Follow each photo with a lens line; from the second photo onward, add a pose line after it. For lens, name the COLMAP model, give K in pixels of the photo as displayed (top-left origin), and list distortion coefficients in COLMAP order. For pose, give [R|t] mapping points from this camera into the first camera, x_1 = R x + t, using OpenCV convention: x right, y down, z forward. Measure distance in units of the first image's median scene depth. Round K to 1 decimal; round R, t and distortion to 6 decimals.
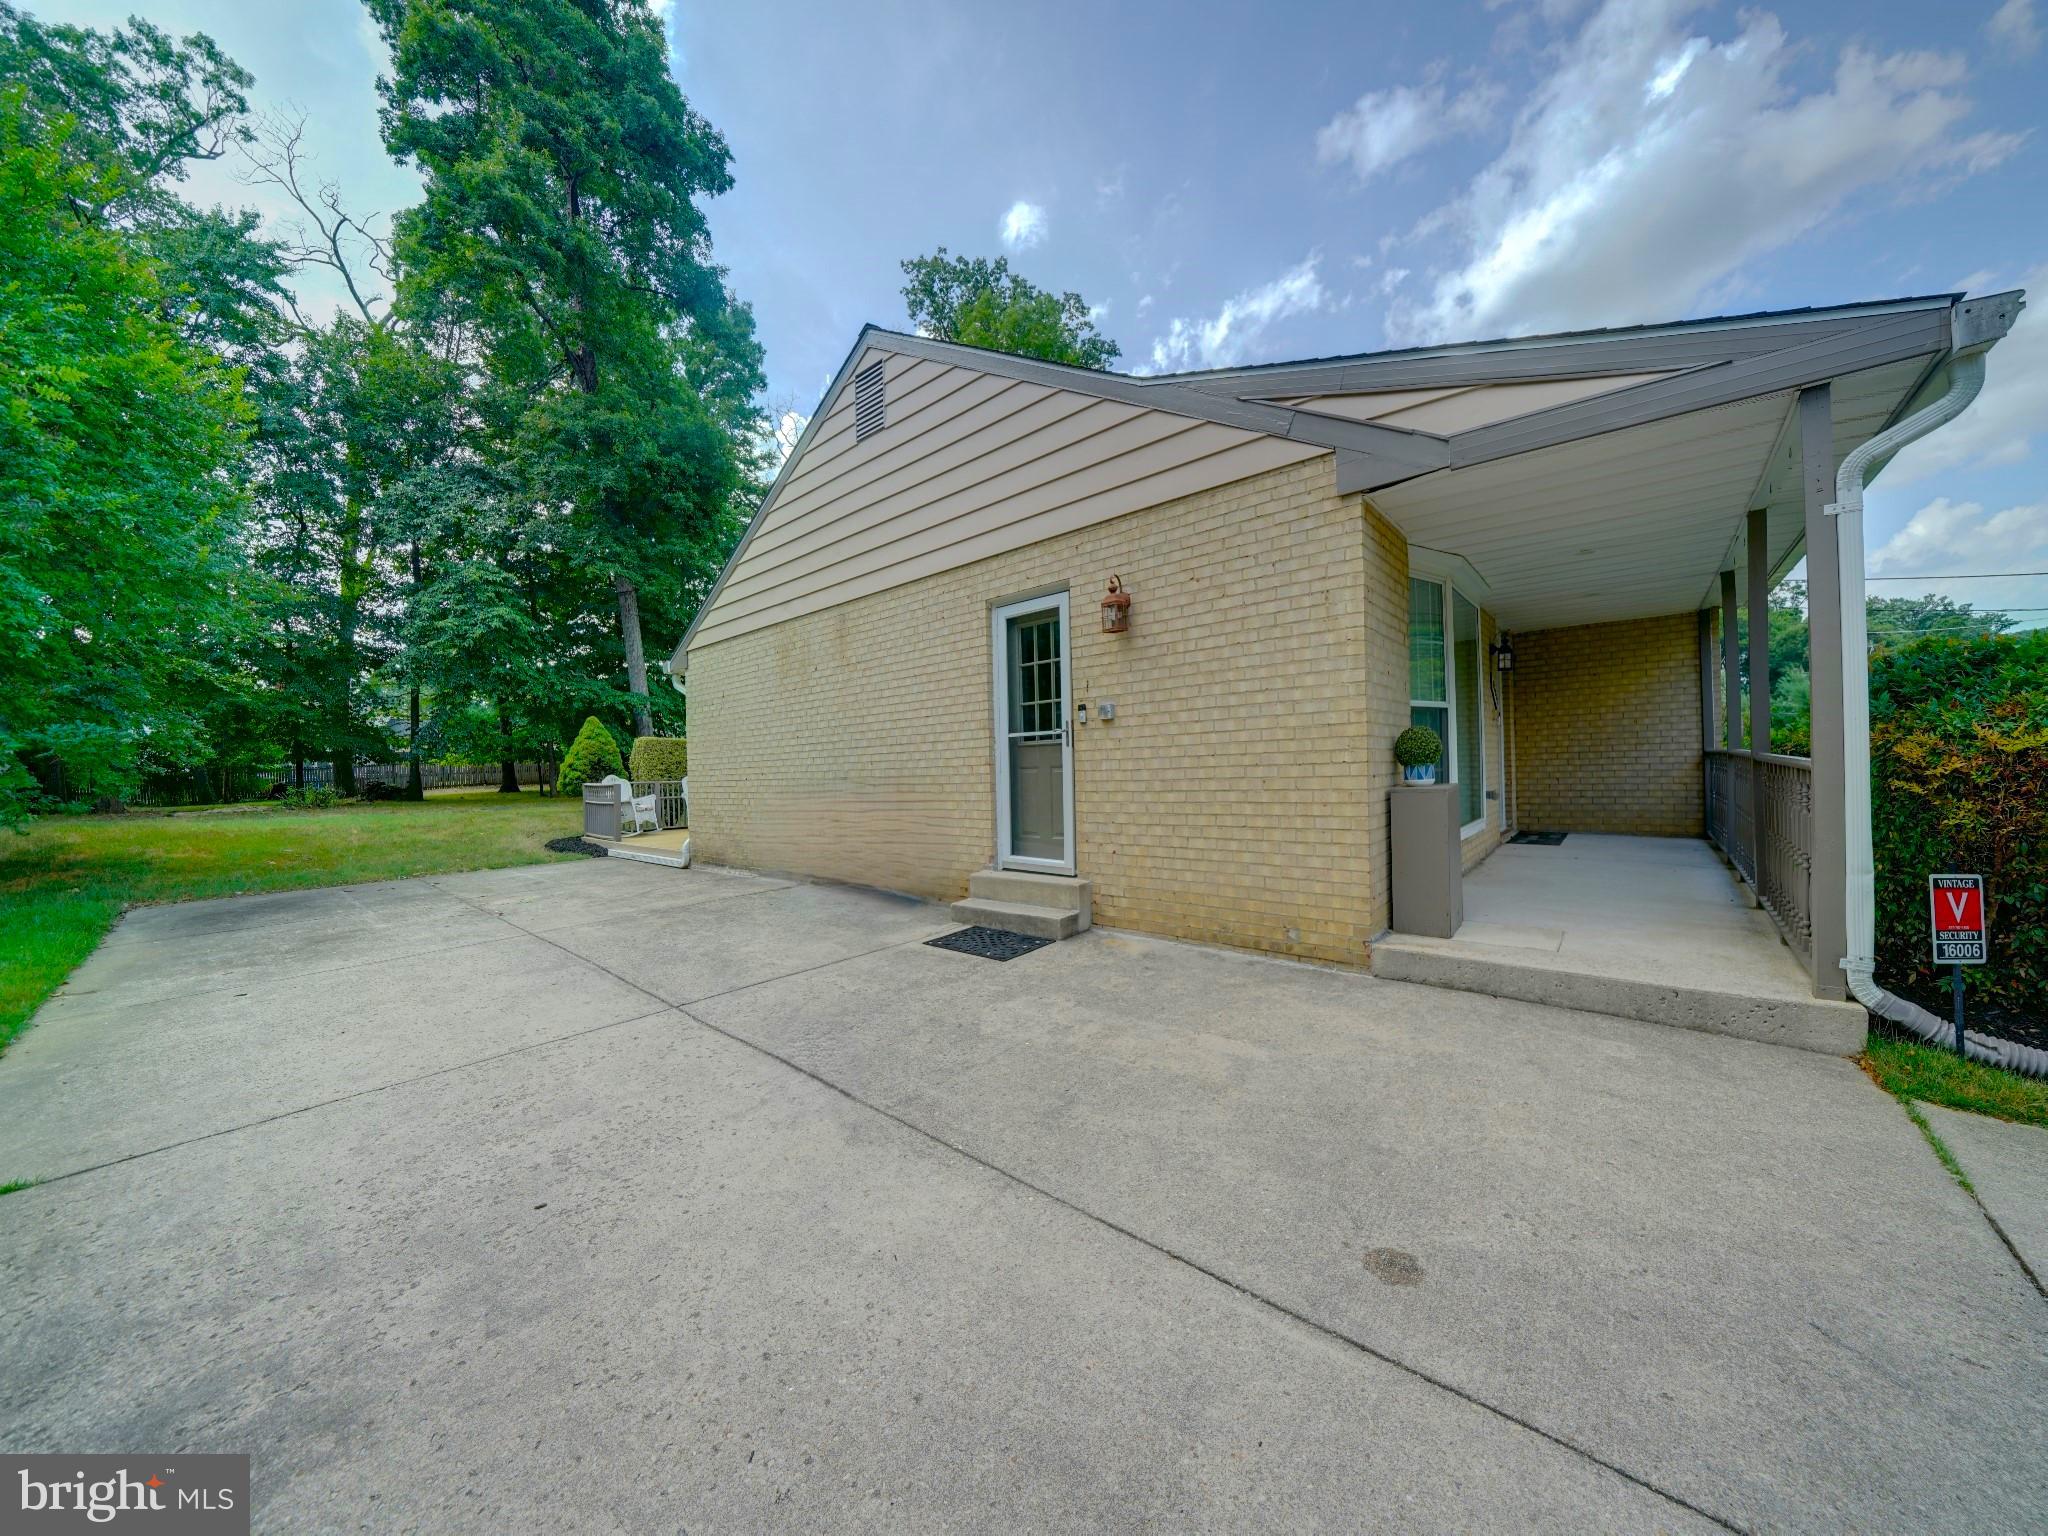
lens RADIAL K [[712.5, 0, 1032.6], [0, 712.5, 774.5], [0, 0, 1]] dist [-0.000248, 0.000454]
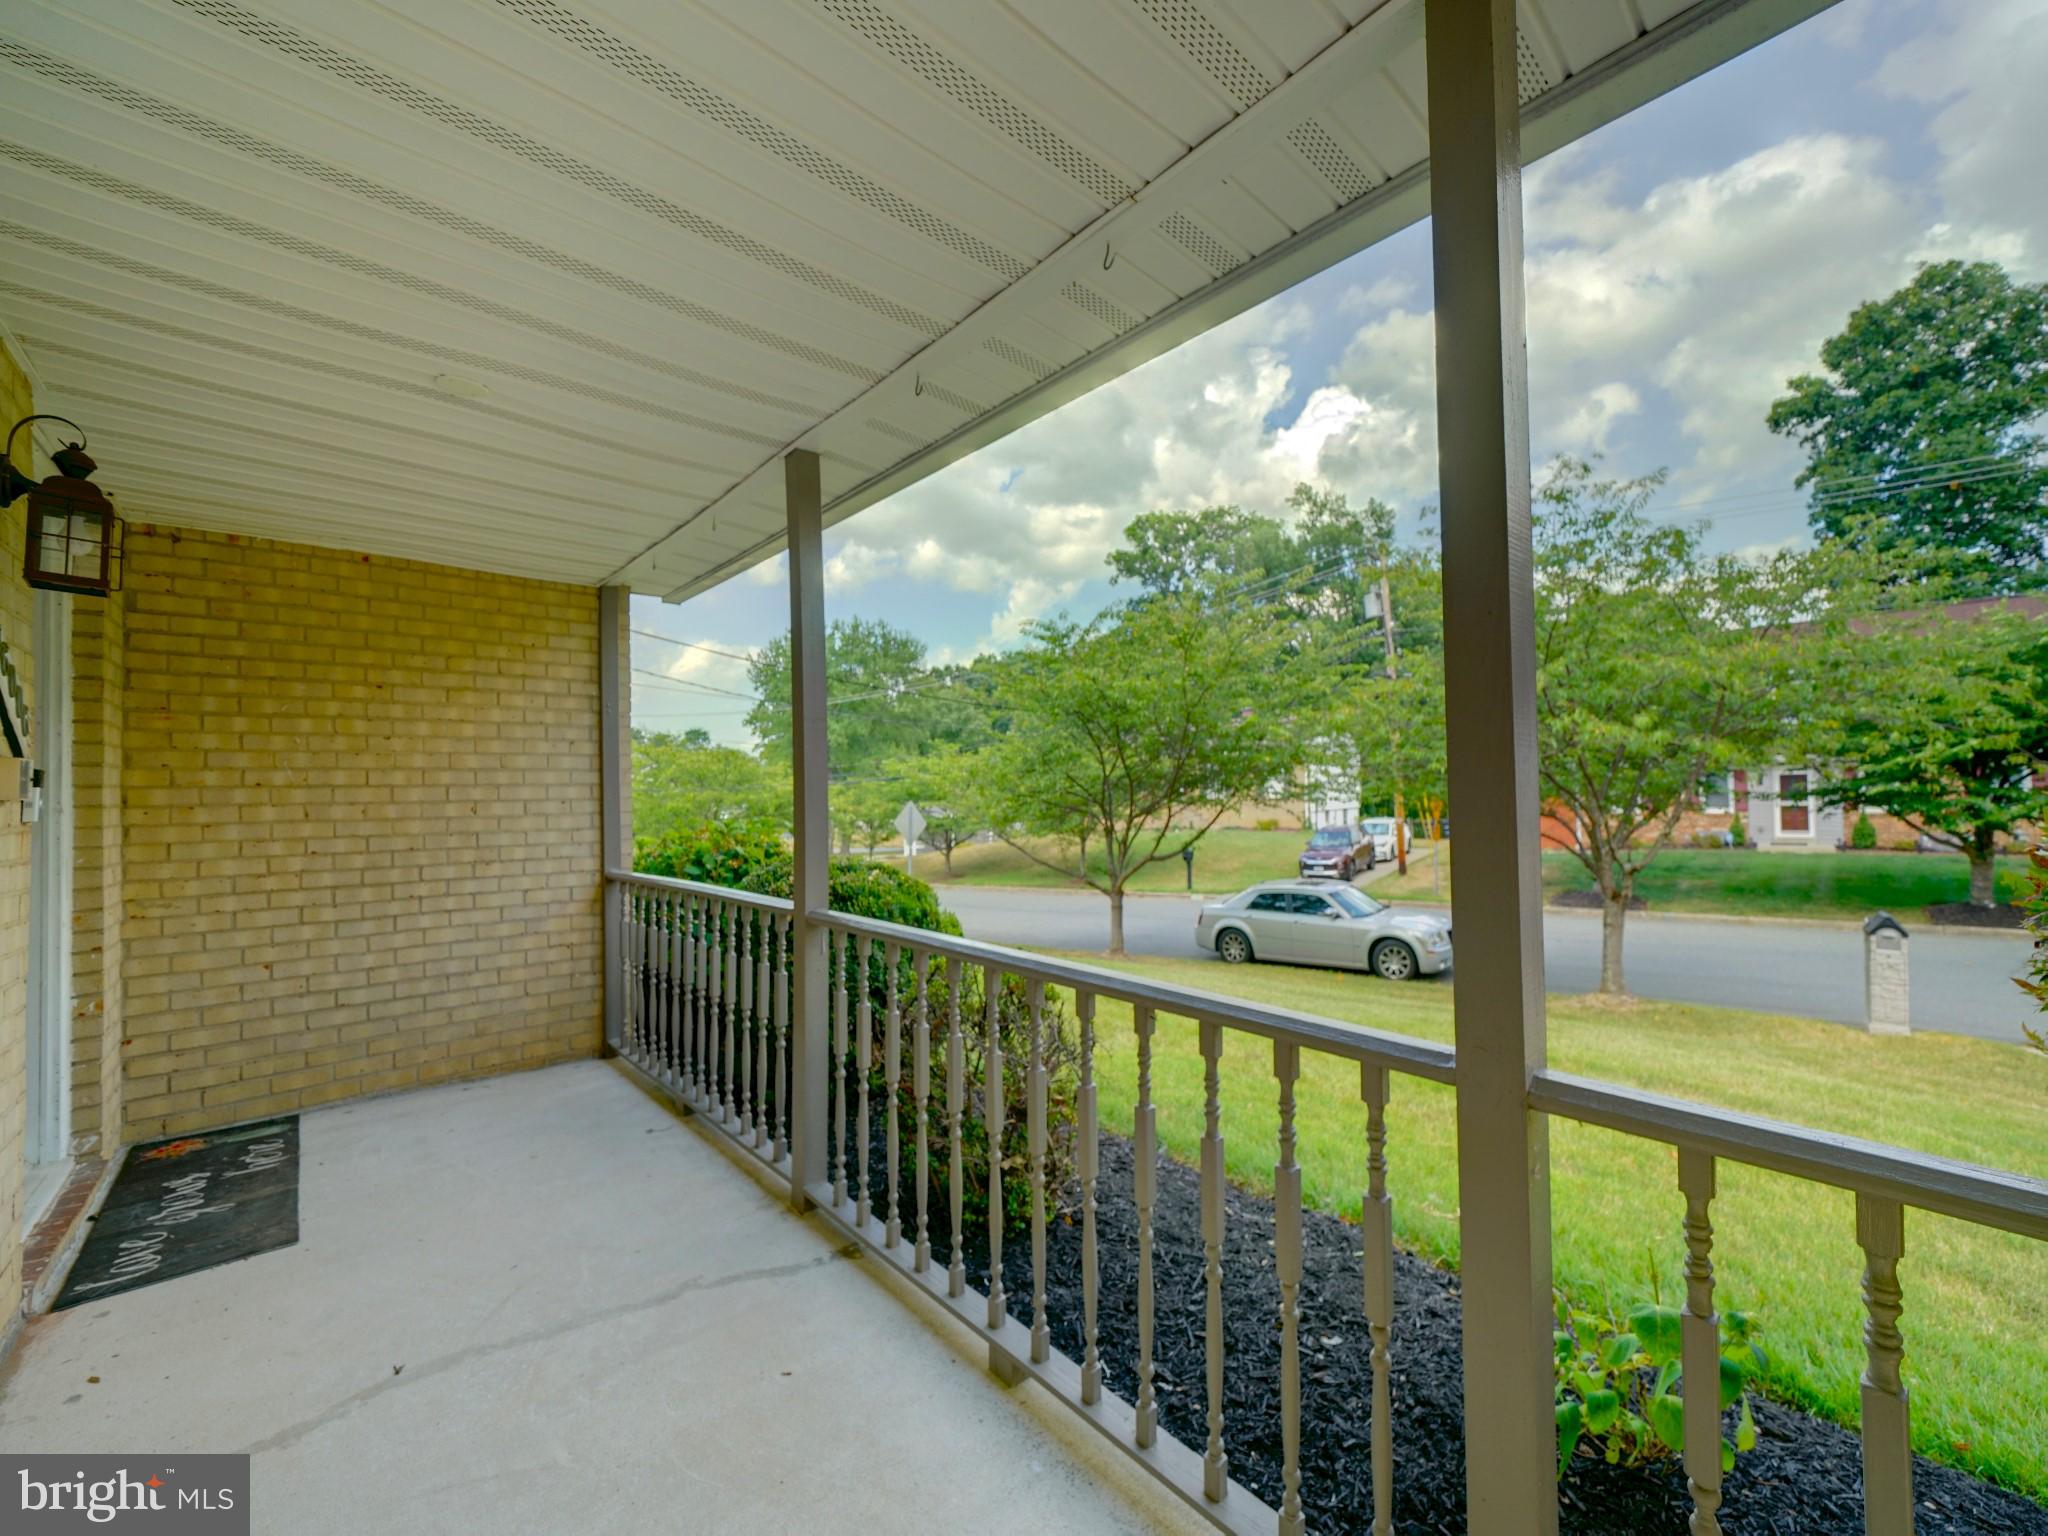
lens RADIAL K [[816.3, 0, 1027.5], [0, 816.3, 780.3], [0, 0, 1]] dist [-0.000345, -0.000035]
pose [[0.112616, 0.048295, 0.992464, 0.402992], [0.027534, 0.998283, -0.051703, -0.057972], [-0.993257, 0.033150, 0.111093, 0.623383]]
